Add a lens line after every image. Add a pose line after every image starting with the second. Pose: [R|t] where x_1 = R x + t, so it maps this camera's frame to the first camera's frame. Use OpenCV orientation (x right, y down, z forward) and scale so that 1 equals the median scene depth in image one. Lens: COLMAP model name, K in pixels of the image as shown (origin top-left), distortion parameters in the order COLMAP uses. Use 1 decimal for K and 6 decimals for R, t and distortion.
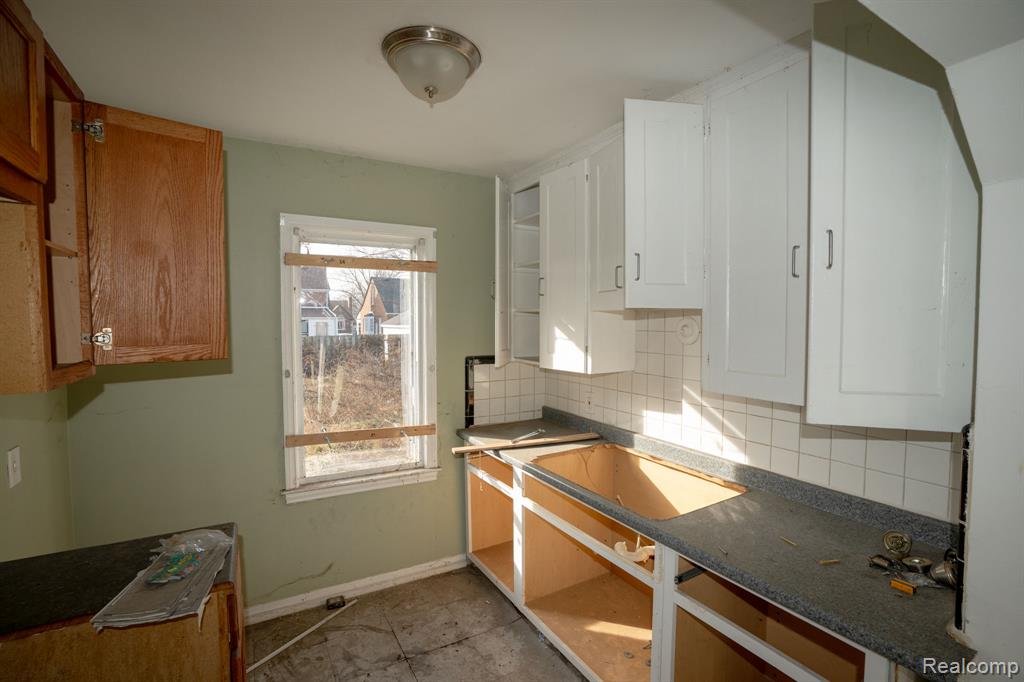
lens RADIAL K [[482.3, 0, 508.7], [0, 482.3, 345.4], [0, 0, 1]] dist [0.005575, 0.002369]
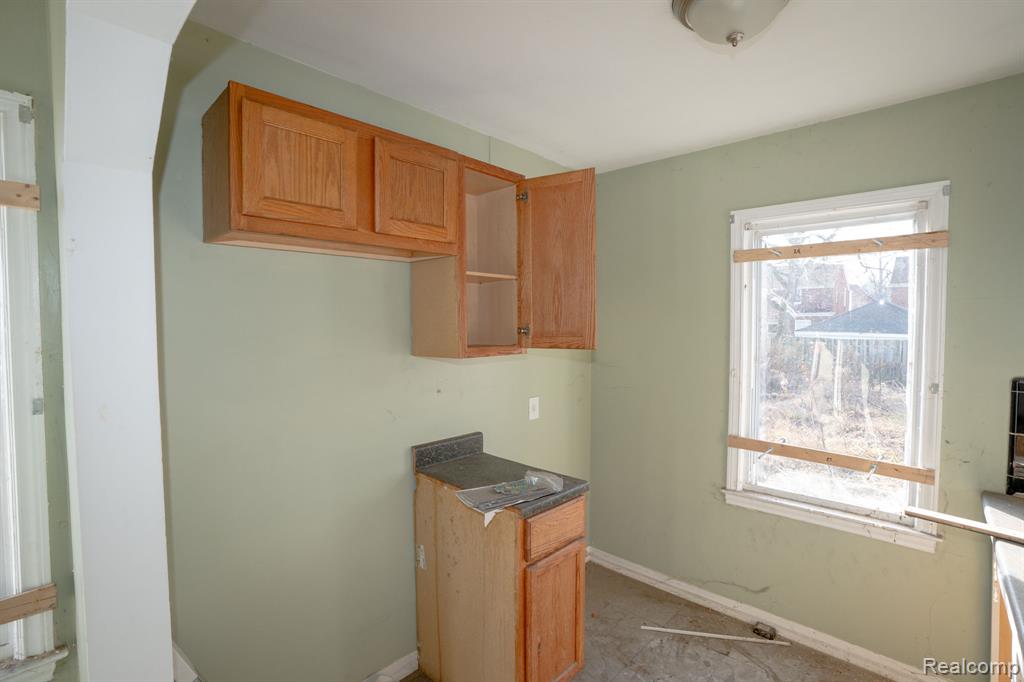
lens RADIAL K [[482.3, 0, 508.9], [0, 482.3, 342.2], [0, 0, 1]] dist [0.005575, 0.002369]
pose [[0.347516, 0.039117, -0.936858, 0.296824], [-0.047112, 0.998596, 0.024220, -0.005859], [0.936490, 0.035720, 0.348871, 0.212311]]
